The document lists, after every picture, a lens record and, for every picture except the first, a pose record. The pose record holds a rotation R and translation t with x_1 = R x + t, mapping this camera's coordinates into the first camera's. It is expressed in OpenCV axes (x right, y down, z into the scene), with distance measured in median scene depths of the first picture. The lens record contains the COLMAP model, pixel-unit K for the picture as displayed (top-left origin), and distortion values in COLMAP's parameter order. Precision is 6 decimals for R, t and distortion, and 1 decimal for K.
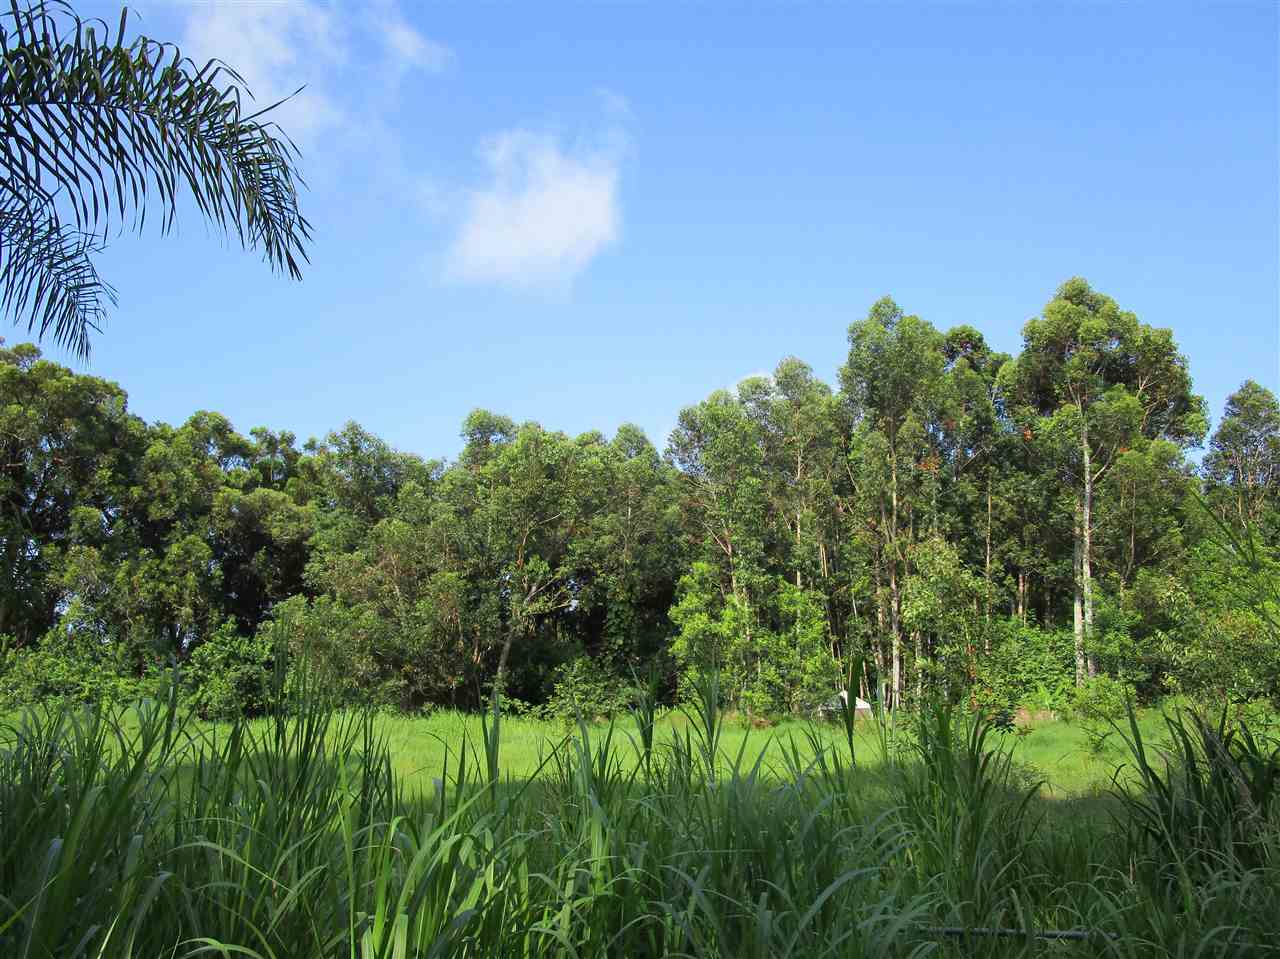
lens RADIAL K [[922.6, 0, 638.2], [0, 922.6, 470.6], [0, 0, 1]] dist [-0.009469, -0.004568]
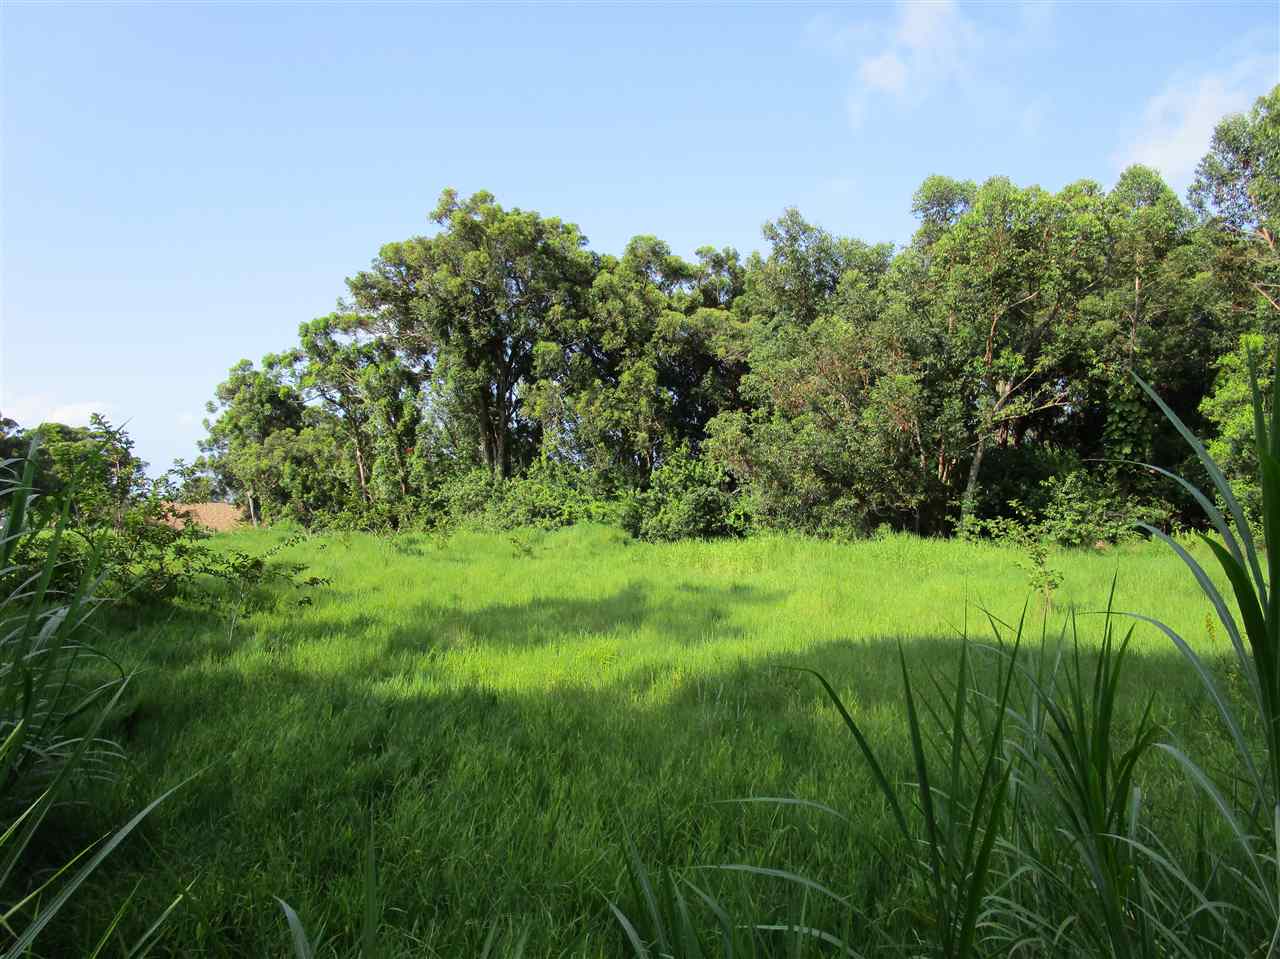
lens RADIAL K [[915.3, 0, 662.1], [0, 915.3, 482.3], [0, 0, 1]] dist [0.005097, 0.005454]
pose [[0.884245, -0.020292, -0.466582, -0.006331], [0.112331, 0.978967, 0.170309, 0.035460], [0.453313, -0.203007, 0.867926, 0.134678]]
